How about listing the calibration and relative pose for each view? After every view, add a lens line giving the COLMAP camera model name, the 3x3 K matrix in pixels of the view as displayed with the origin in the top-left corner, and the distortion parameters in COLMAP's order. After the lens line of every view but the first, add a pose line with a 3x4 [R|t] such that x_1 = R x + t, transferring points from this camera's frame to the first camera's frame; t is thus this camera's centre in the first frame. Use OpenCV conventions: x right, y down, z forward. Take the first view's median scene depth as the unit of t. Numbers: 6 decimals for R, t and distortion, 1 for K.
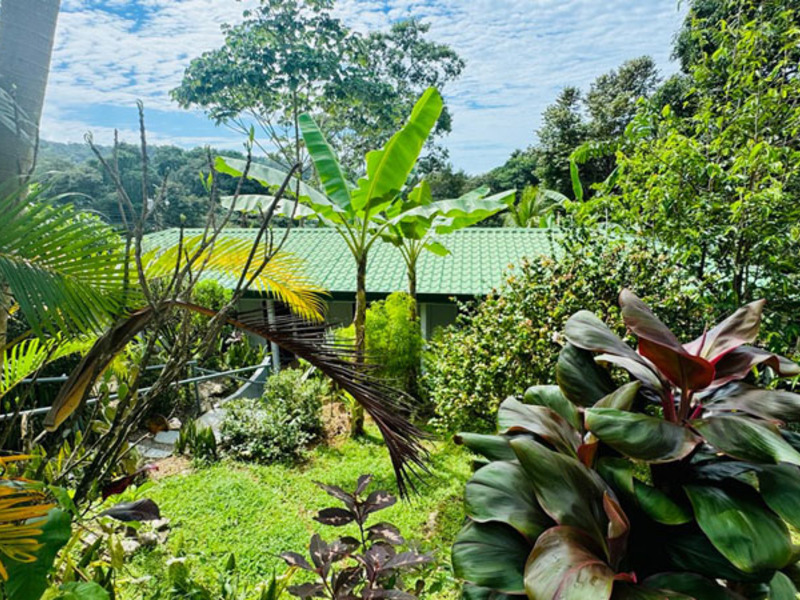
lens RADIAL K [[426.1, 0, 396.9], [0, 426.1, 298.7], [0, 0, 1]] dist [-0.000773, -0.000500]
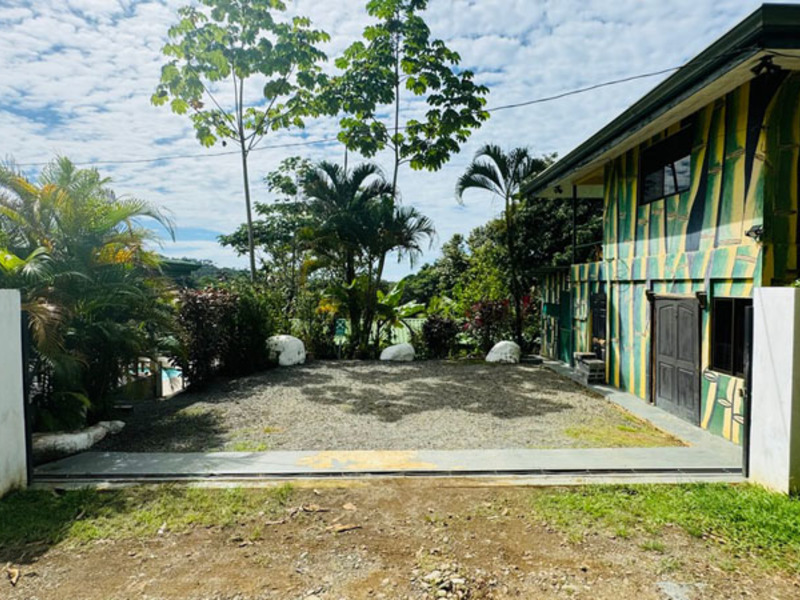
lens RADIAL K [[426.1, 0, 403.7], [0, 426.1, 300.1], [0, 0, 1]] dist [-0.000773, -0.000500]
pose [[0.977761, 0.010831, 0.209443, -0.034403], [0.038504, 0.972420, -0.230036, 0.028428], [-0.206158, 0.232985, 0.950377, -0.121246]]
